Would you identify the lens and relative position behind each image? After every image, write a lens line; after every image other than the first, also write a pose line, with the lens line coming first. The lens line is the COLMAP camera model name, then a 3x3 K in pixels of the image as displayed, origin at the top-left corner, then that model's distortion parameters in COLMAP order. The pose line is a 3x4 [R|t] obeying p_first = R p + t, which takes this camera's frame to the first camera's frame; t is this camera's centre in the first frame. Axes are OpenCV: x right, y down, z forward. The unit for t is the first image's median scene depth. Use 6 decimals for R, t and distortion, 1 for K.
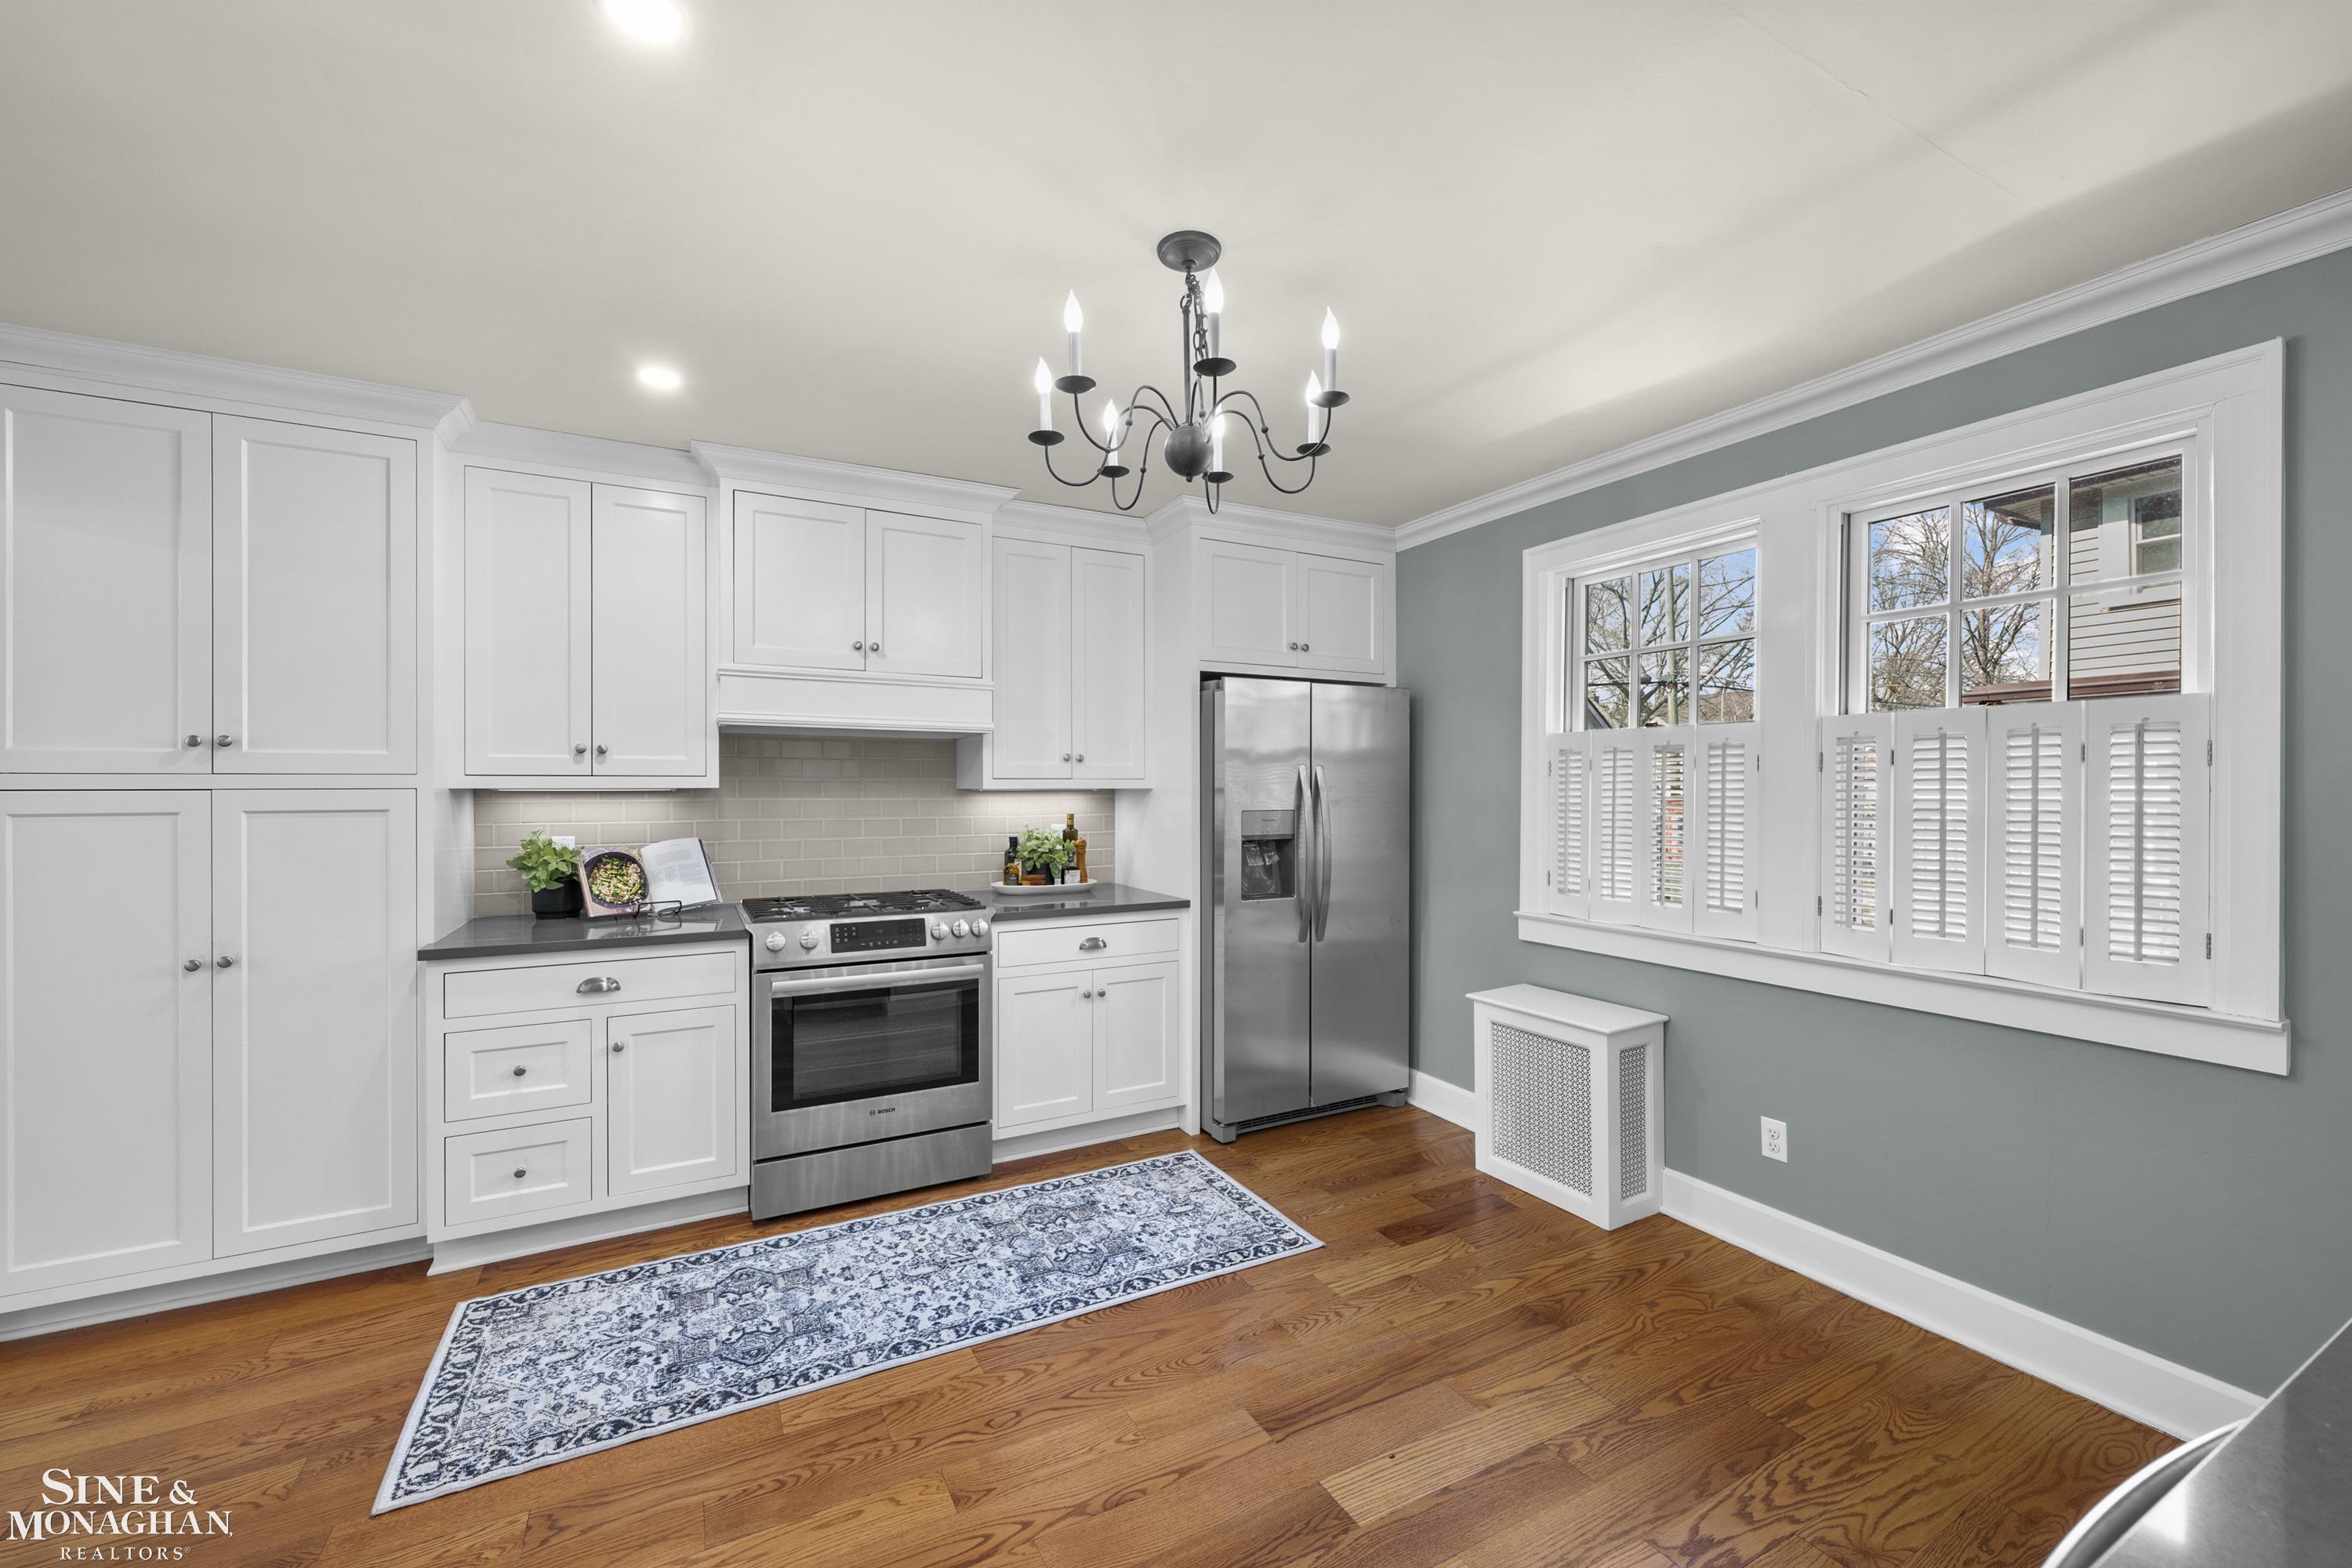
lens RADIAL K [[929.8, 0, 1176.0], [0, 929.8, 784.0], [0, 0, 1]] dist [-0.002102, -0.000400]
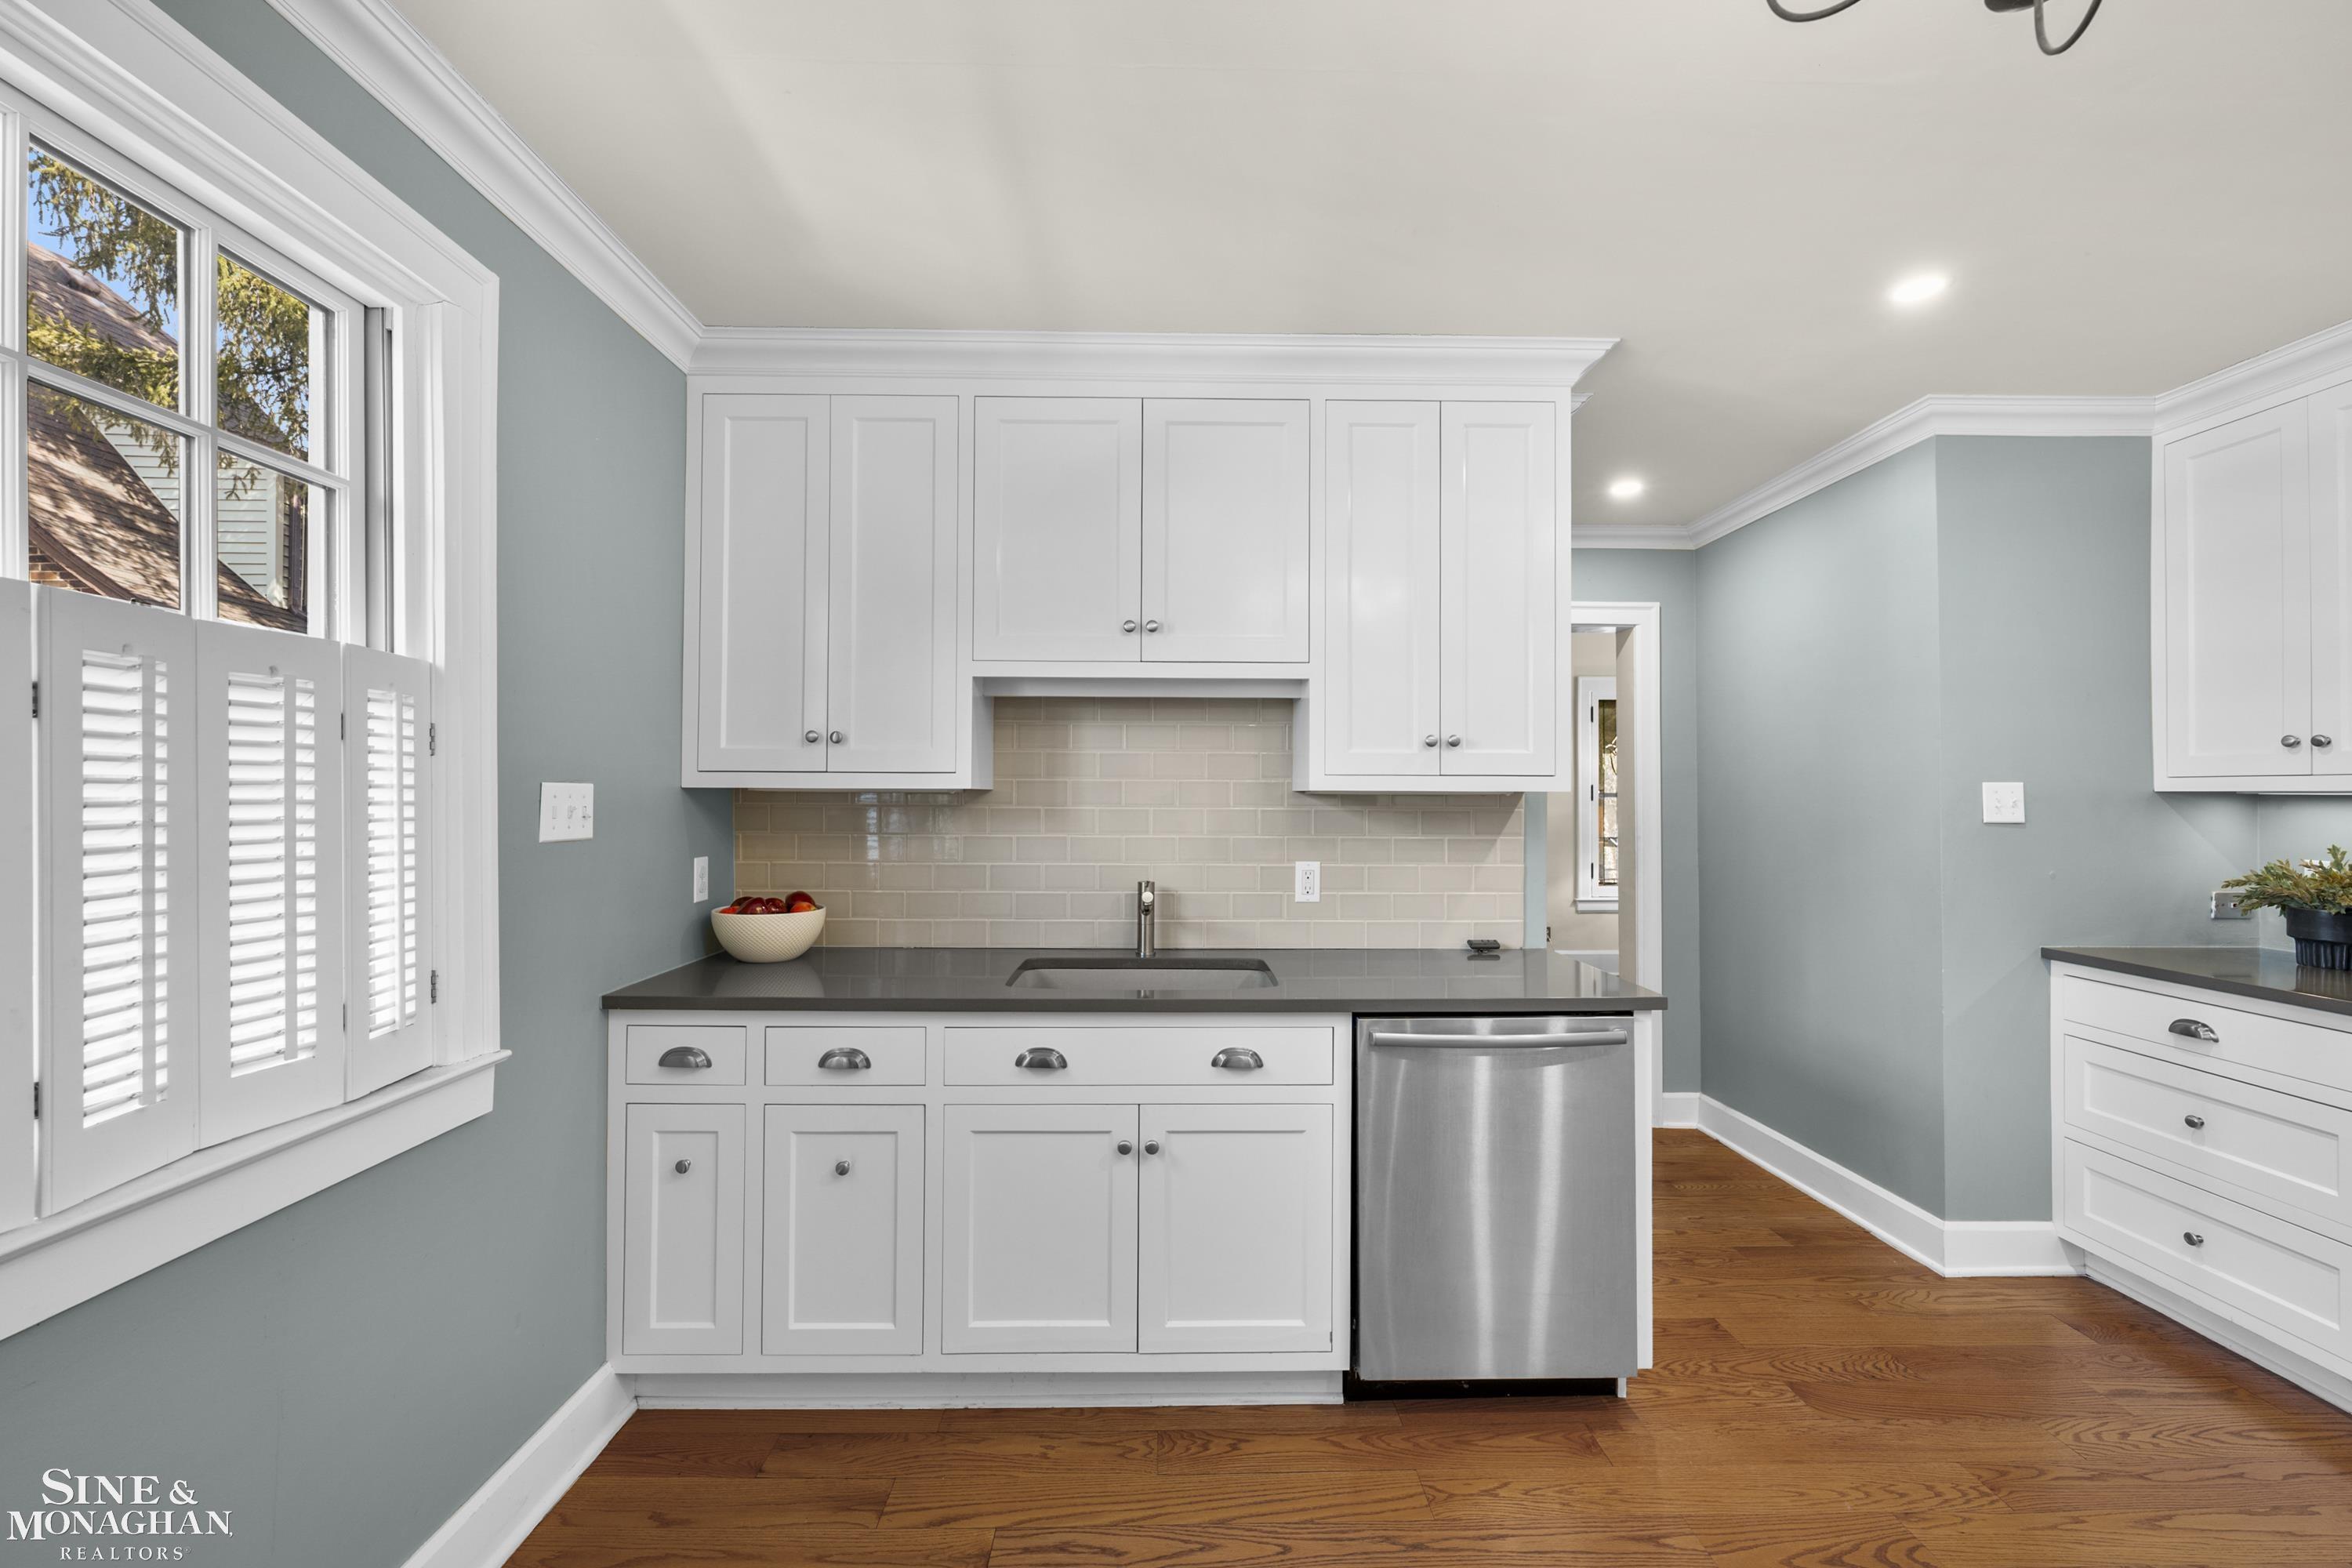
lens RADIAL K [[929.8, 0, 1176.0], [0, 929.8, 784.0], [0, 0, 1]] dist [-0.002102, -0.000400]
pose [[-0.886610, 0.002210, 0.462513, 0.142442], [-0.006874, 0.999815, -0.017954, 0.010100], [-0.462468, -0.019098, -0.886431, 0.973982]]
